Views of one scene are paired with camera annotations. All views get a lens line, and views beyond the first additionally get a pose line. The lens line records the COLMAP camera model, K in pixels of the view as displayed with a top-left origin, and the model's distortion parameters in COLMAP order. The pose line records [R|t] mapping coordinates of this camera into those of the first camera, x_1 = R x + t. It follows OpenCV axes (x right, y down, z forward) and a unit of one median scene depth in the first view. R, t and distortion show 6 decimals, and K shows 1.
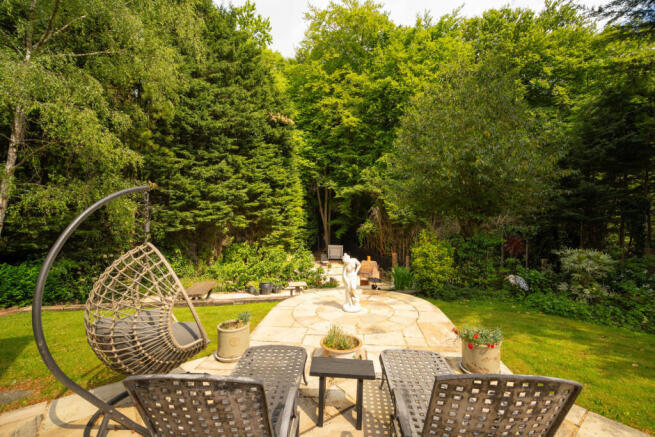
lens RADIAL K [[300.0, 0, 327.2], [0, 300.0, 217.5], [0, 0, 1]] dist [0.003735, 0.000437]
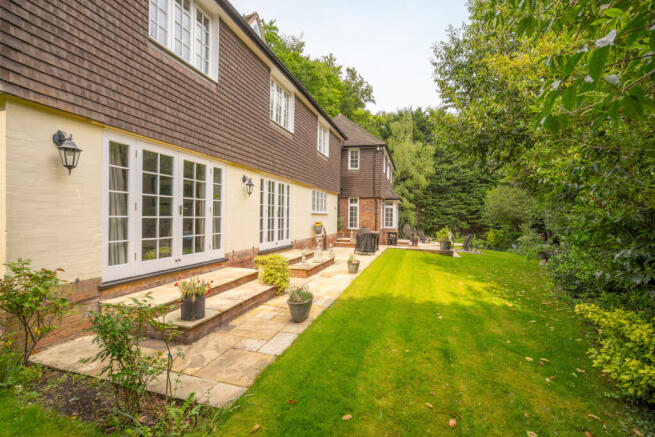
lens RADIAL K [[300.0, 0, 326.7], [0, 300.0, 220.7], [0, 0, 1]] dist [0.003735, 0.000437]
pose [[0.605284, 0.017984, -0.795806, 0.720334], [-0.031360, 0.999507, -0.001265, 0.014184], [0.795391, 0.025722, 0.605550, -0.910318]]
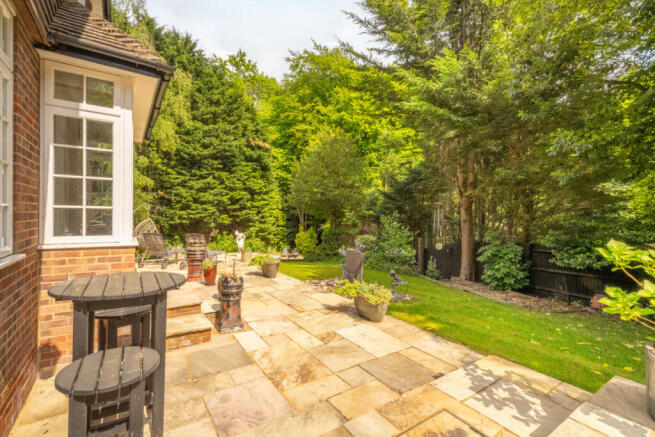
lens RADIAL K [[300.0, 0, 326.5], [0, 300.0, 219.3], [0, 0, 1]] dist [0.003735, 0.000437]
pose [[0.998736, 0.026900, -0.042453, 0.228504], [-0.027098, 0.999624, -0.004102, 0.006675], [0.042326, 0.005247, 0.999090, -0.342240]]
